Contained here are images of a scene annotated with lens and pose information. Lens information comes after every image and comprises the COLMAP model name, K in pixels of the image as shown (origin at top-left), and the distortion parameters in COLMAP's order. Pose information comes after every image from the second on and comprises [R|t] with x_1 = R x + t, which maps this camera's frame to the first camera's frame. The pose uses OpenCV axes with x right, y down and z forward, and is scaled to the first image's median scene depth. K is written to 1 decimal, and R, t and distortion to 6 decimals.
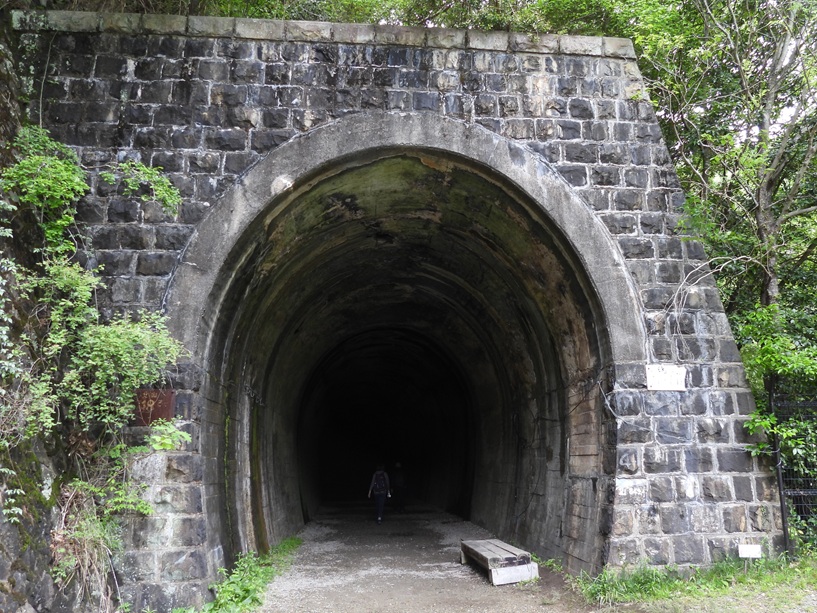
lens RADIAL K [[540.6, 0, 409.3], [0, 540.6, 303.9], [0, 0, 1]] dist [-0.043190, 0.013361]
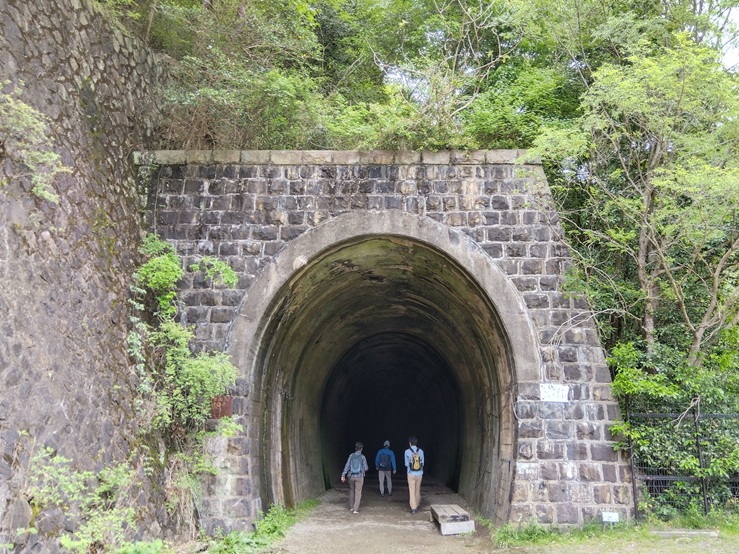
lens RADIAL K [[476.2, 0, 368.3], [0, 476.2, 271.0], [0, 0, 1]] dist [0.007481, -0.021801]
pose [[0.992401, -0.013638, -0.122291, 0.125797], [0.007063, 0.998514, -0.054037, -0.115794], [0.122846, 0.052762, 0.991022, -0.335666]]
